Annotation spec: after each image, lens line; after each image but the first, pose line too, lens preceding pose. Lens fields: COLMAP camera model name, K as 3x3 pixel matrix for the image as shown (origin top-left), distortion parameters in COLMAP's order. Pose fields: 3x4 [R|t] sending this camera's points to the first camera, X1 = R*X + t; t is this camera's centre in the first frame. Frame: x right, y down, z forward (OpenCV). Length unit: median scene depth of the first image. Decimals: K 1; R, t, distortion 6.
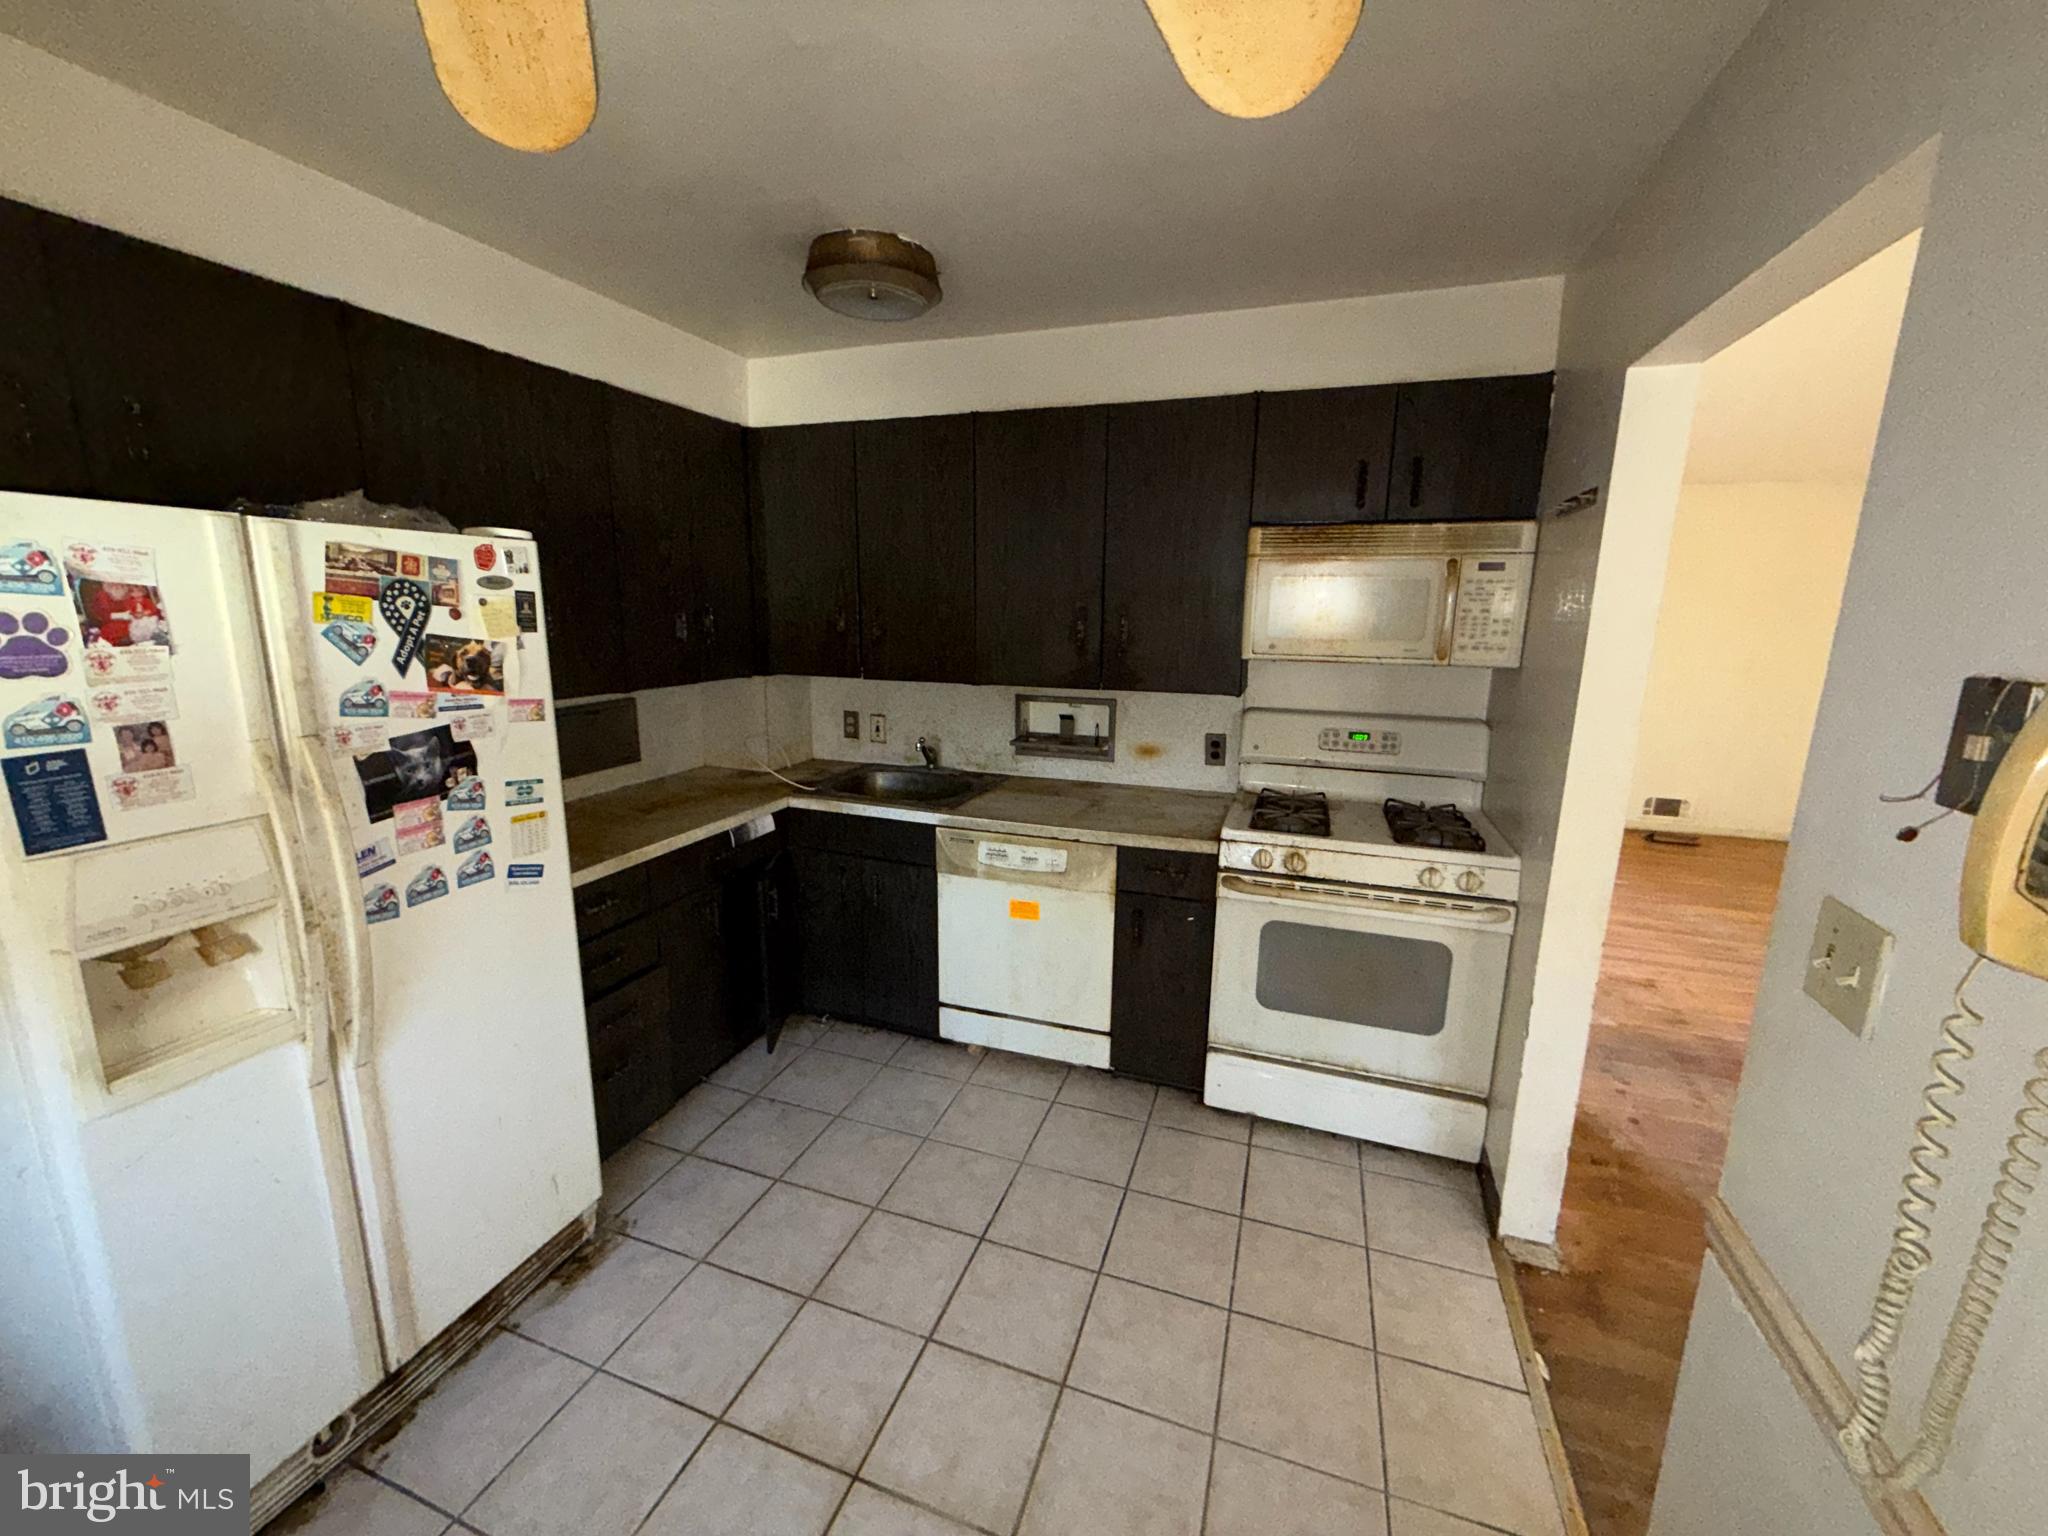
lens RADIAL K [[812.8, 0, 1019.4], [0, 812.8, 765.7], [0, 0, 1]] dist [0.000413, 0.000220]
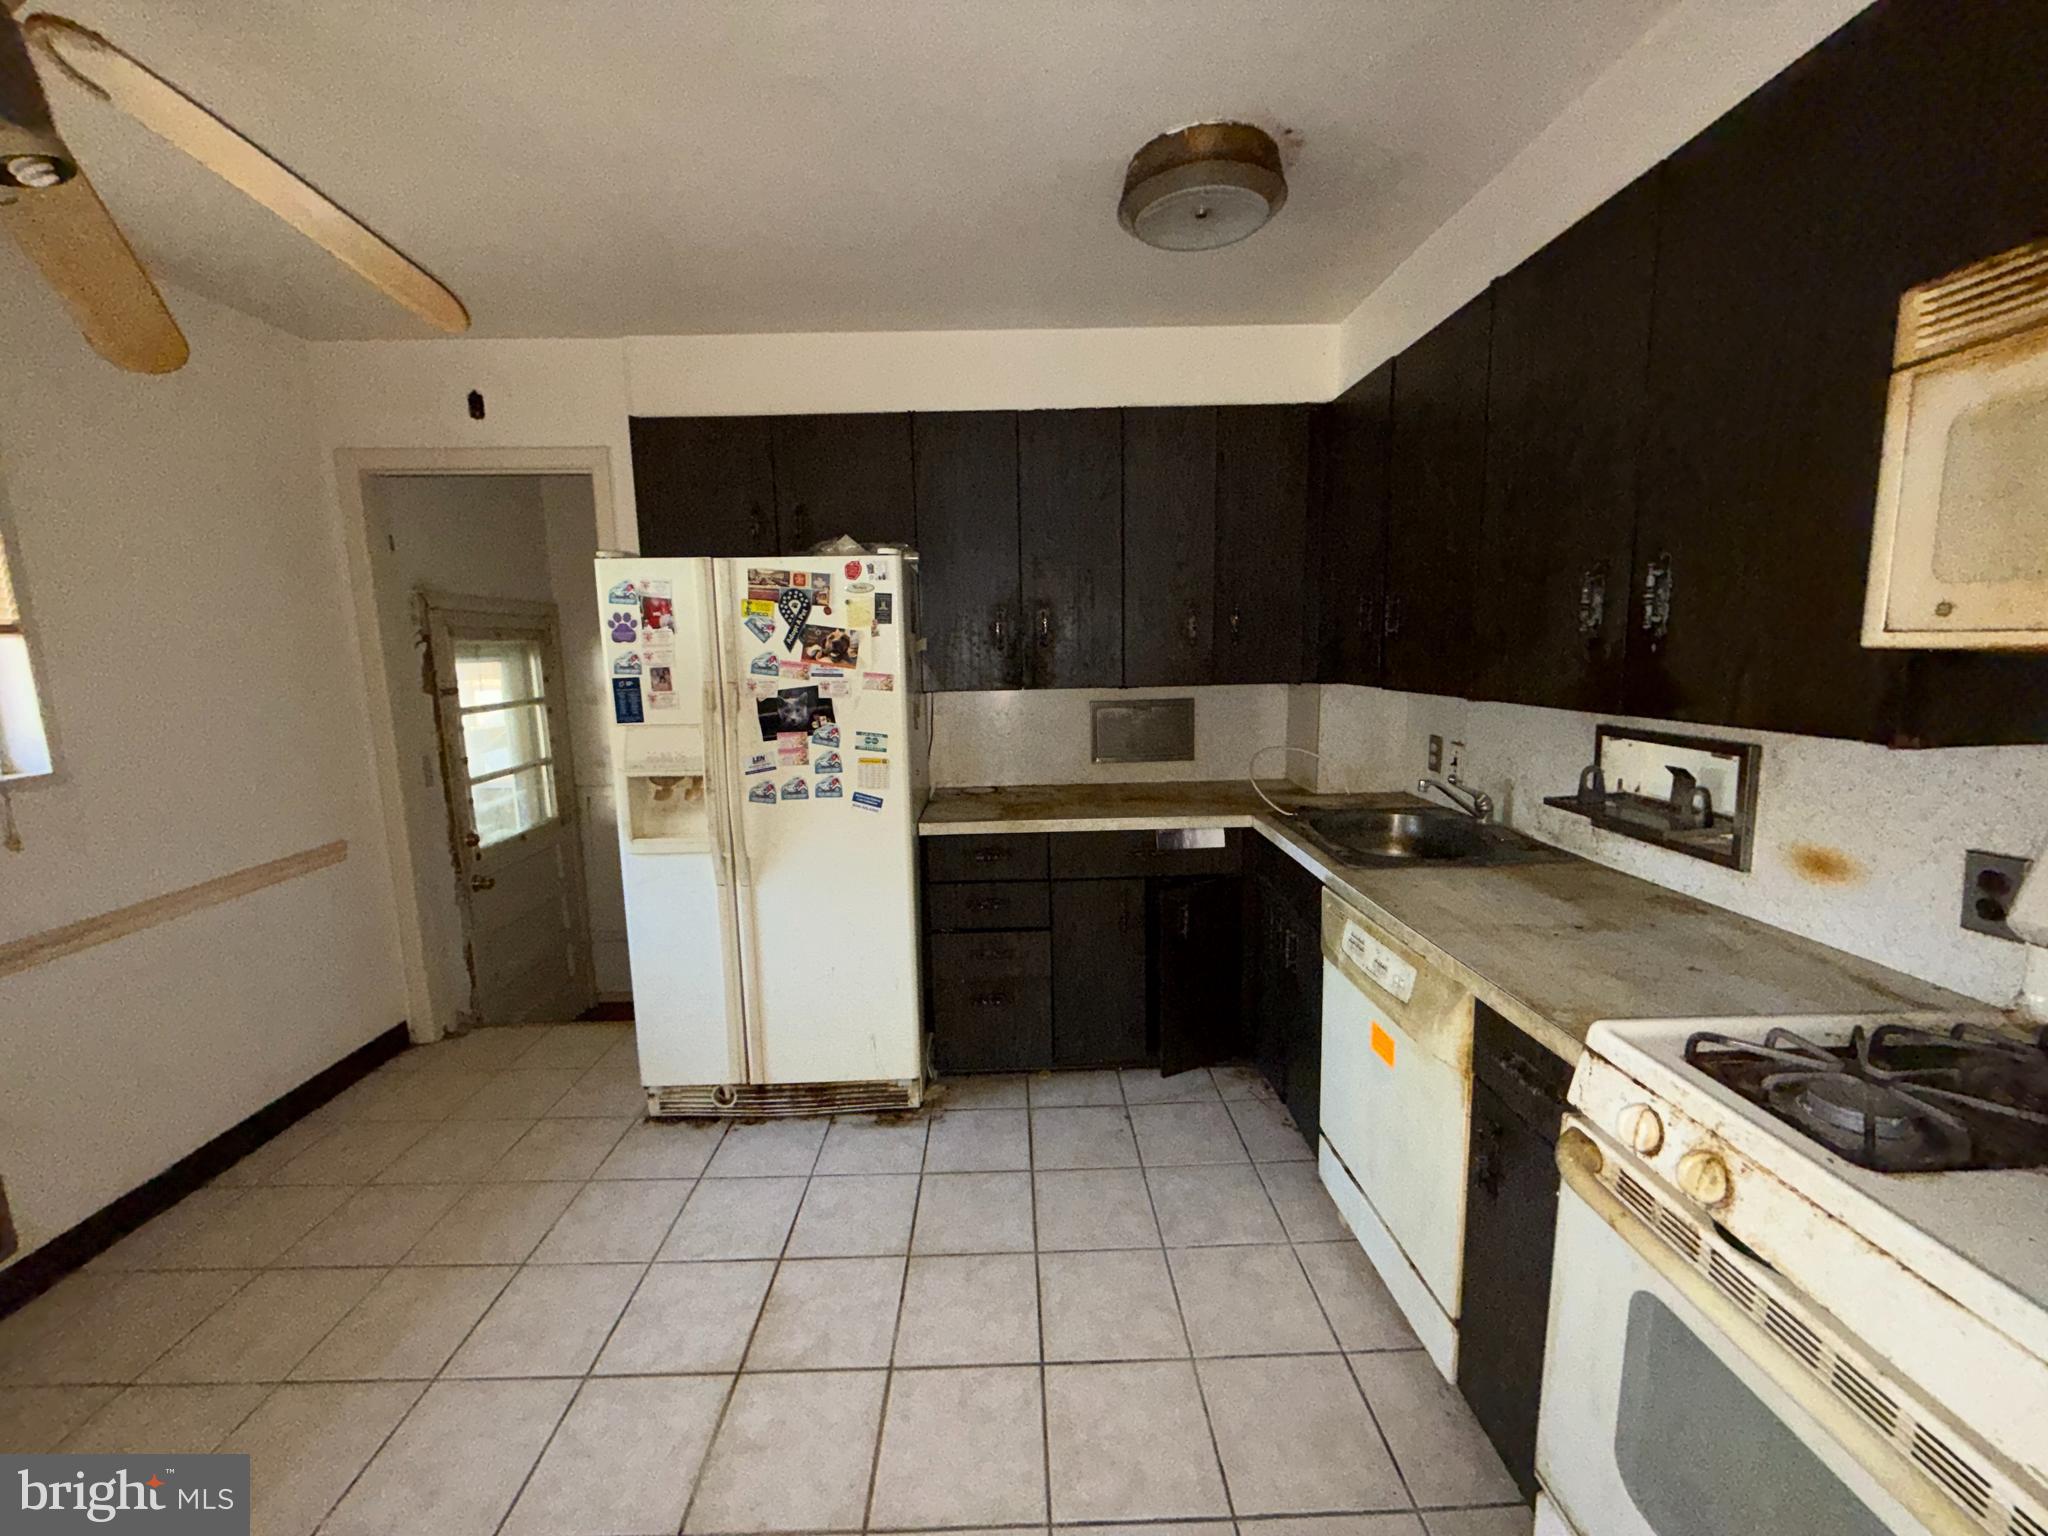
lens RADIAL K [[812.8, 0, 1017.5], [0, 812.8, 766.0], [0, 0, 1]] dist [0.000413, 0.000220]
pose [[0.351323, 0.118646, -0.928706, 0.800800], [-0.157570, 0.985282, 0.066266, -0.060388], [0.922900, 0.123056, 0.364847, 0.795145]]
